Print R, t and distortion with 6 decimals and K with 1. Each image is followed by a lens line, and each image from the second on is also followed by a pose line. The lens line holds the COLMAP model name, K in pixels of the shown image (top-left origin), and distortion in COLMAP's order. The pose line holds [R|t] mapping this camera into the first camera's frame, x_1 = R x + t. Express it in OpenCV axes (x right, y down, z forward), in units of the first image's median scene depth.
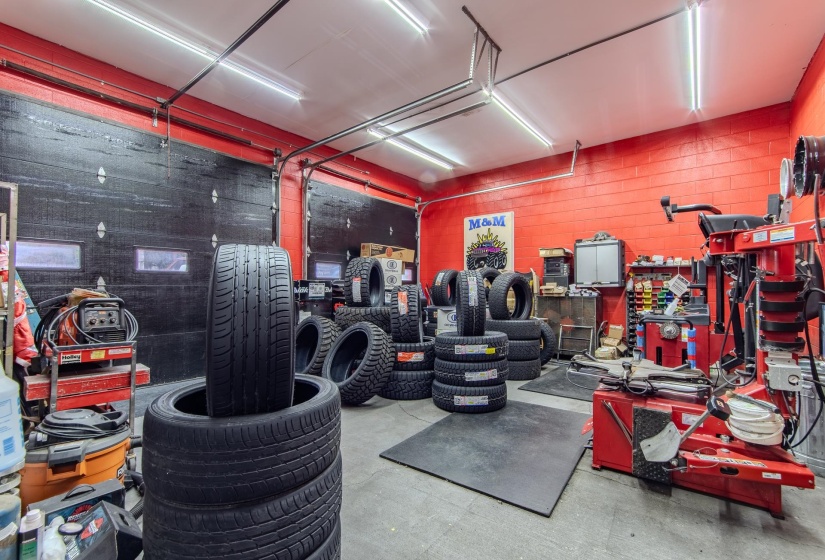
lens RADIAL K [[357.5, 0, 411.8], [0, 357.5, 284.2], [0, 0, 1]] dist [-0.008091, 0.005362]
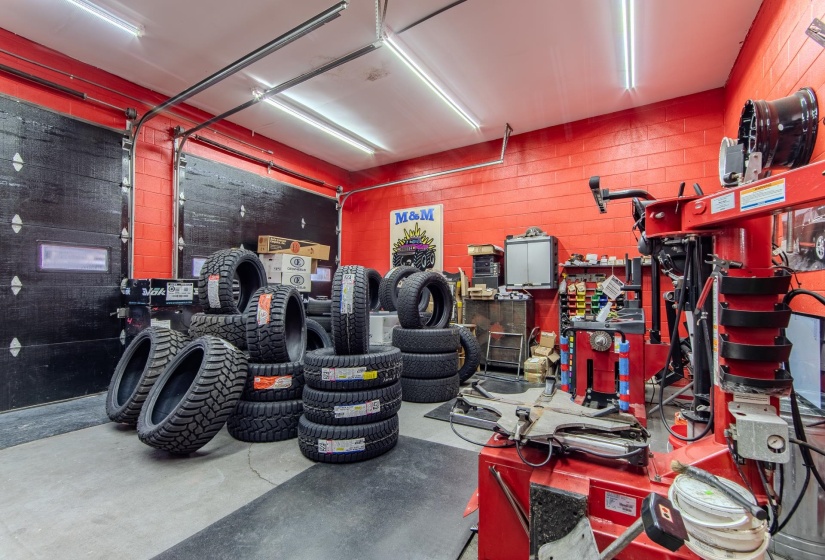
lens RADIAL K [[357.5, 0, 411.8], [0, 357.5, 284.2], [0, 0, 1]] dist [-0.008091, 0.005362]
pose [[0.992895, 0.004253, 0.118919, 0.145804], [-0.003442, 0.999969, -0.007026, 0.003551], [-0.118946, 0.006567, 0.992879, 0.176469]]
